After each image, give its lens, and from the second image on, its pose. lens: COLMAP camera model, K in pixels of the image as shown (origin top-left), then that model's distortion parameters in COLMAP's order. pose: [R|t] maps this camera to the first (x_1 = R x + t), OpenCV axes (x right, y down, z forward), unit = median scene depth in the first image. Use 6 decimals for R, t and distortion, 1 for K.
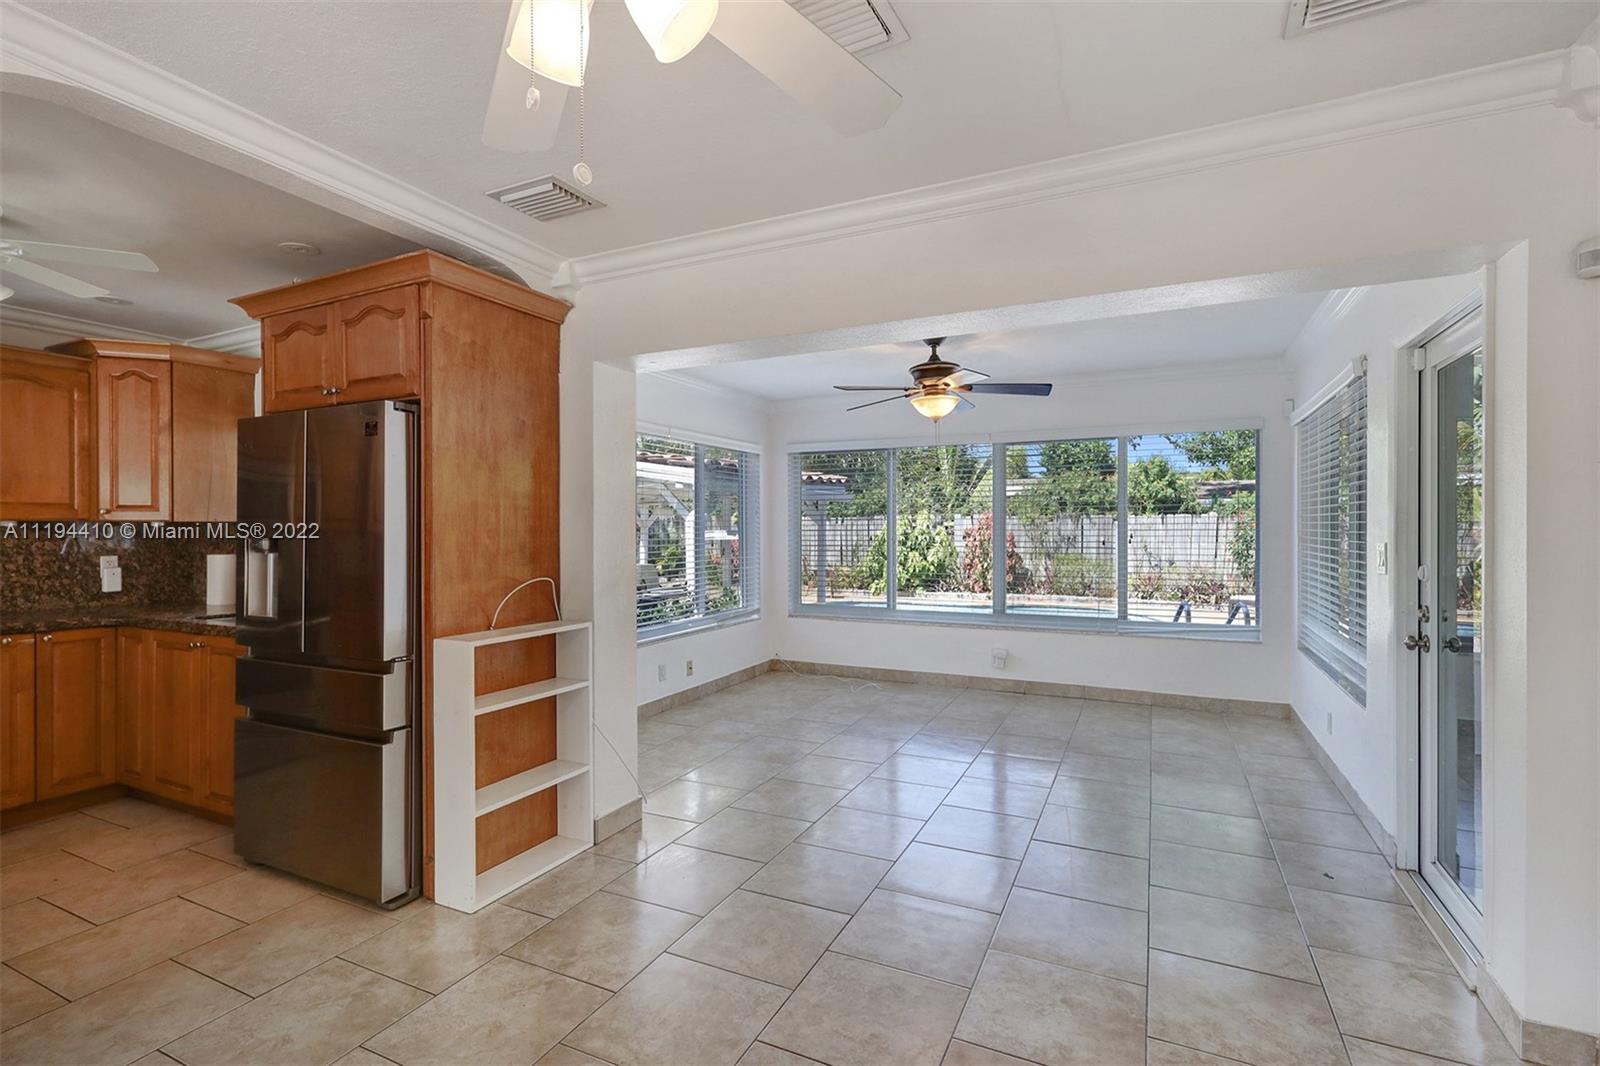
lens RADIAL K [[743.9, 0, 797.9], [0, 743.9, 530.3], [0, 0, 1]] dist [0.001628, -0.000228]
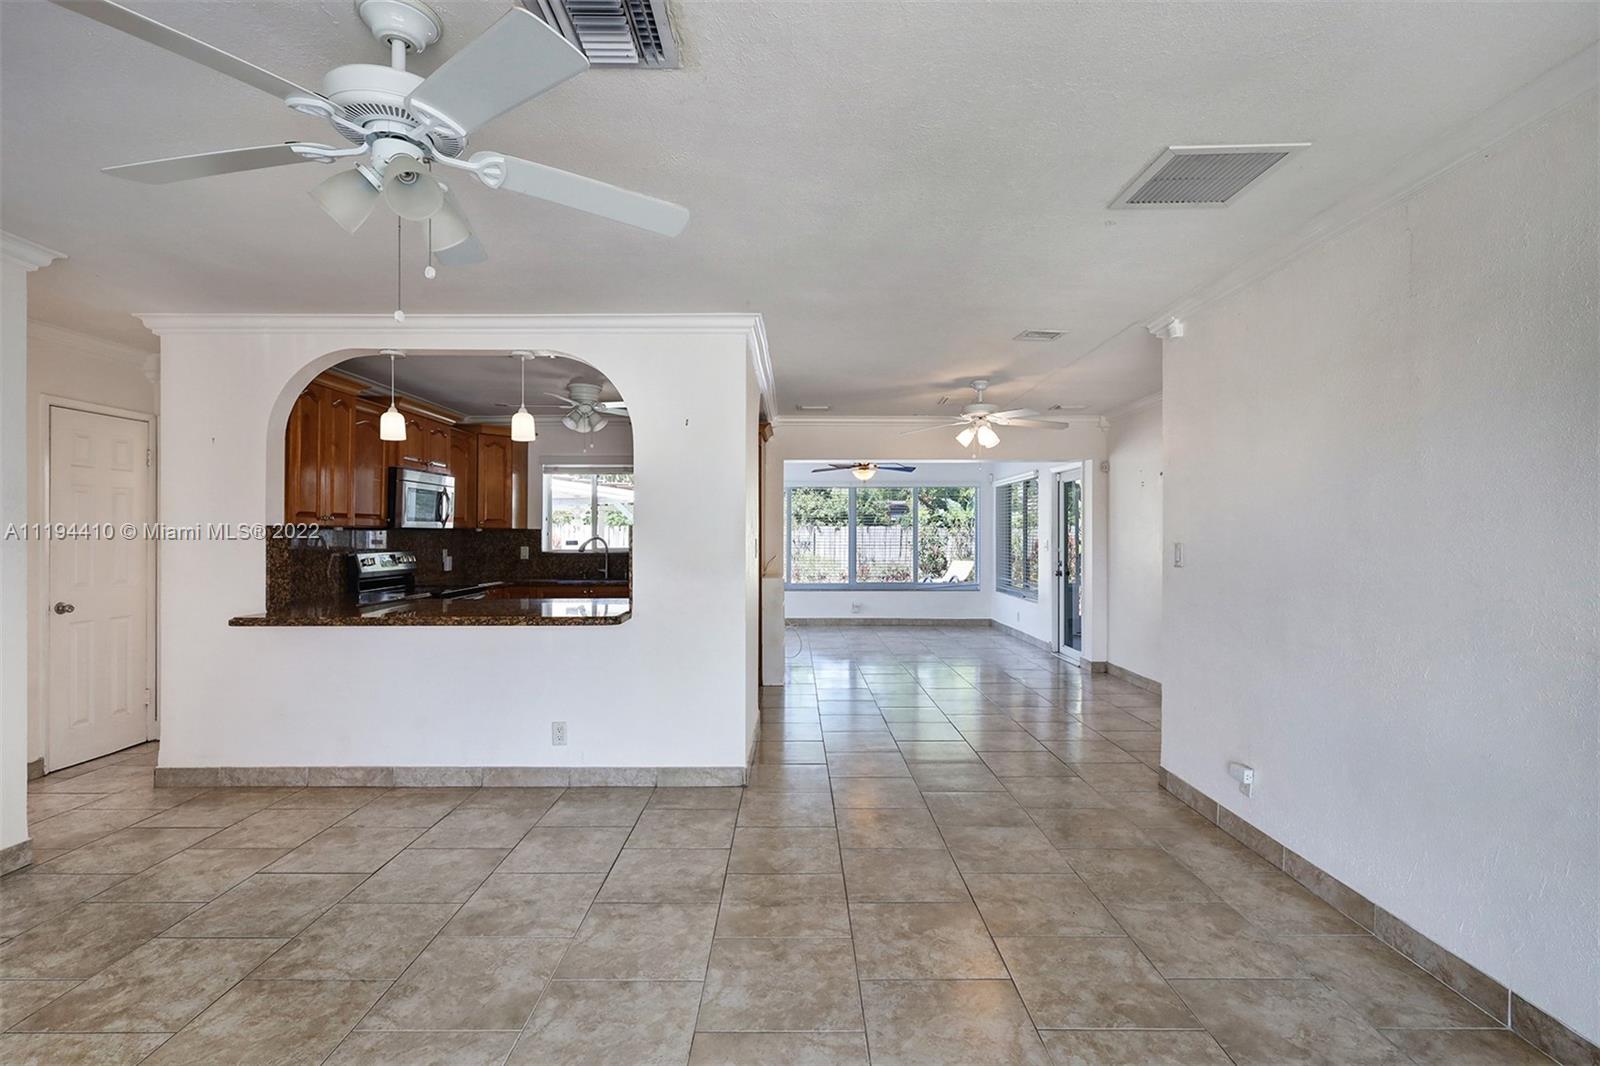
lens RADIAL K [[739.7, 0, 796.9], [0, 739.7, 532.9], [0, 0, 1]] dist [0.000565, 0.000827]
pose [[0.898797, 0.004907, 0.438338, -1.011443], [-0.001723, 0.999969, -0.007662, 0.010569], [-0.438362, 0.006131, 0.898778, -0.864147]]
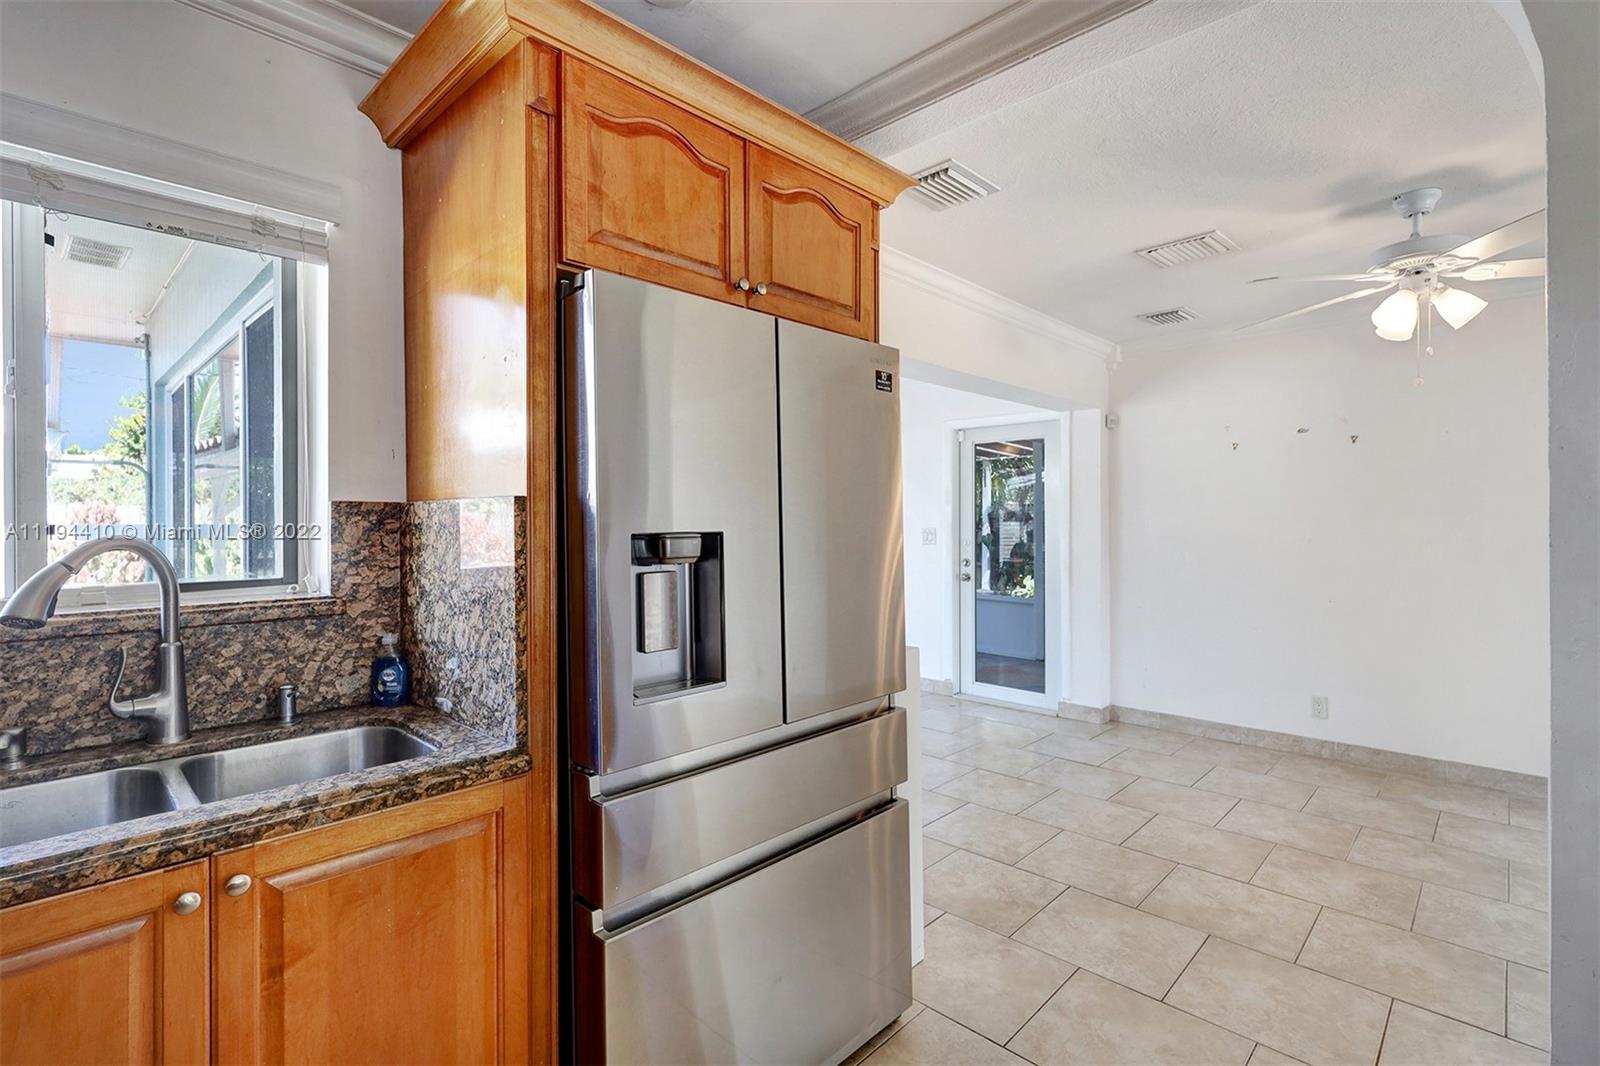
lens RADIAL K [[746.1, 0, 798.5], [0, 746.1, 520.7], [0, 0, 1]] dist [-0.001431, 0.001302]
pose [[0.307920, 0.002638, 0.951408, -0.888041], [0.005211, 0.999976, -0.004460, 0.002821], [-0.951398, 0.006331, 0.307900, 0.583500]]
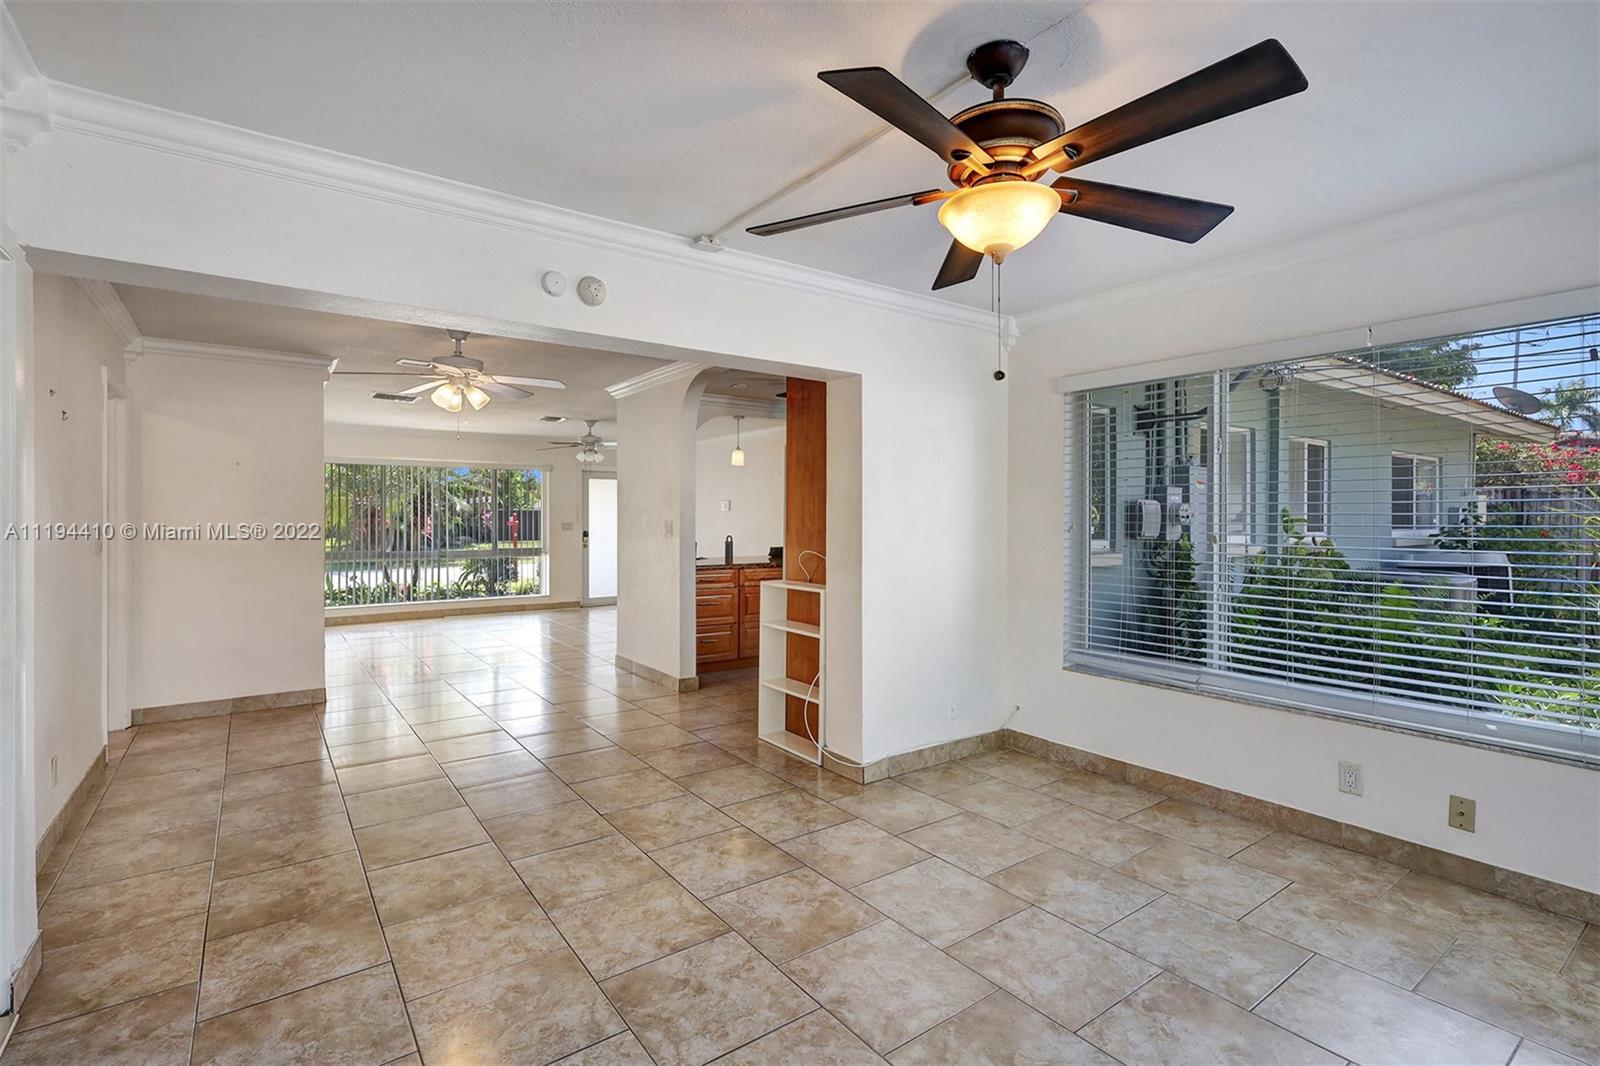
lens RADIAL K [[743.4, 0, 796.0], [0, 743.4, 516.4], [0, 0, 1]] dist [-0.000478, 0.001086]
pose [[-0.471789, 0.002536, -0.881708, 0.704328], [-0.003222, 0.999984, 0.004600, -0.006309], [0.881705, 0.005011, -0.471774, 1.273887]]
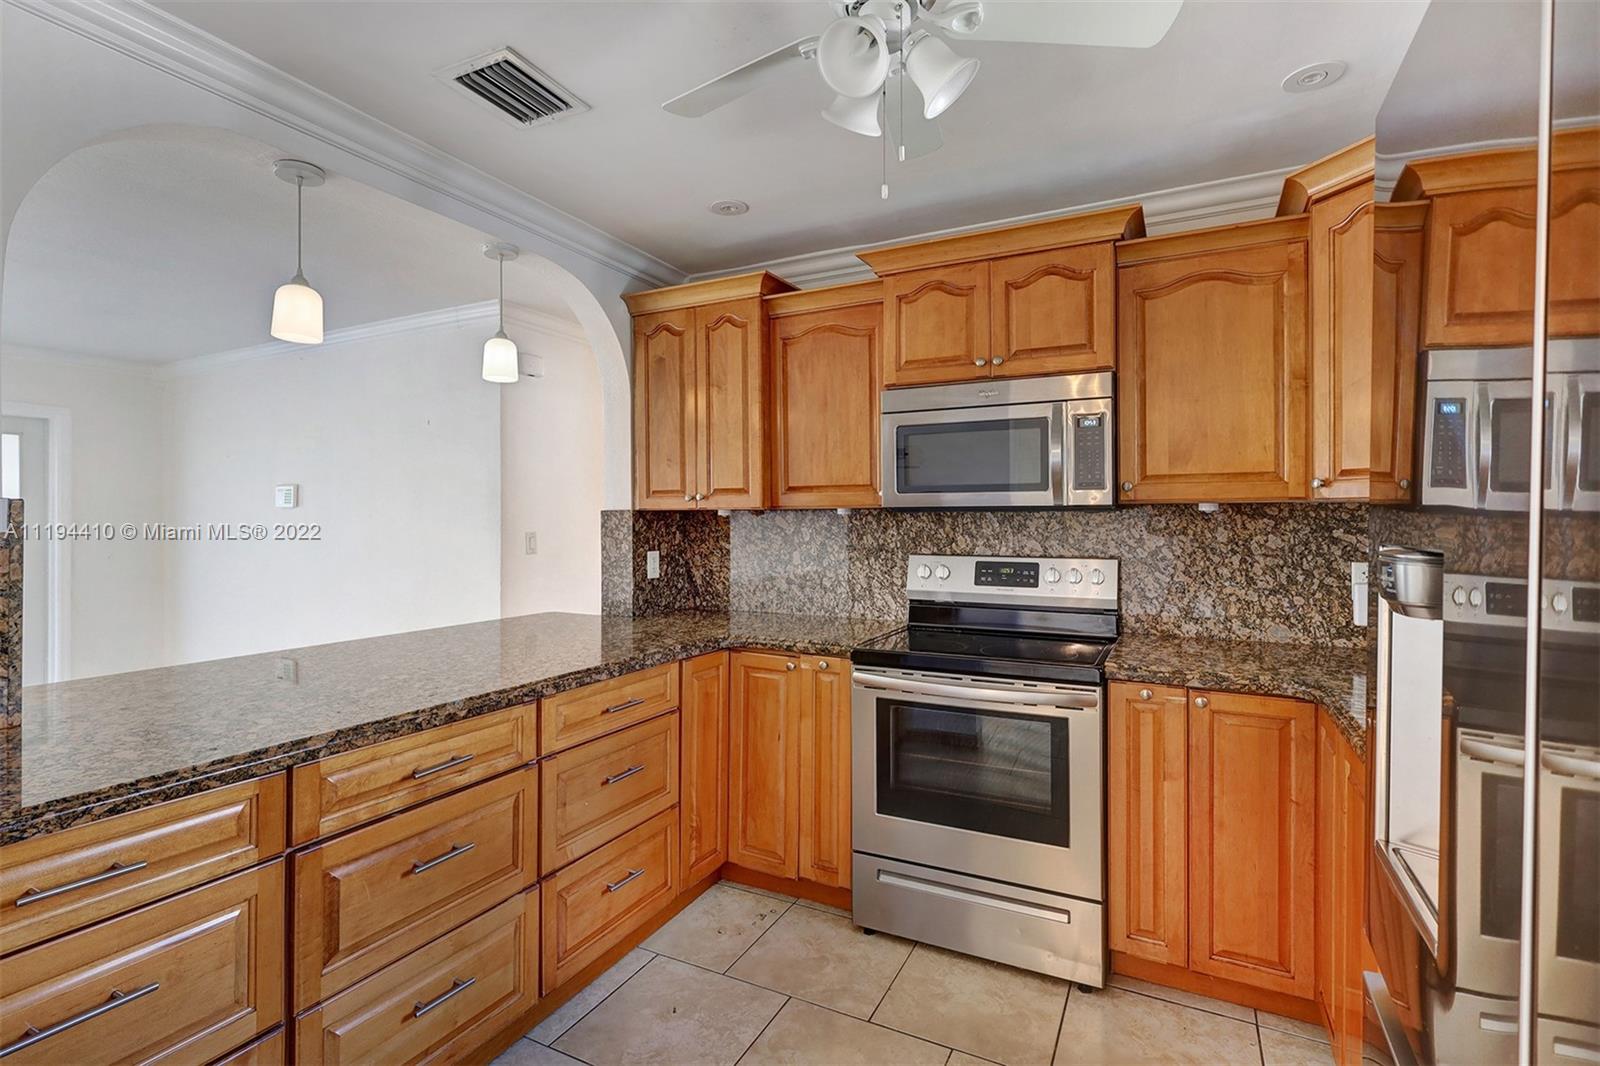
lens RADIAL K [[751.6, 0, 794.9], [0, 751.6, 518.8], [0, 0, 1]] dist [-0.000624, 0.001296]
pose [[-0.019572, 0.004013, -0.999800, -0.365423], [-0.002571, 0.999988, 0.004064, -0.000412], [0.999805, 0.002650, -0.019562, 0.615365]]
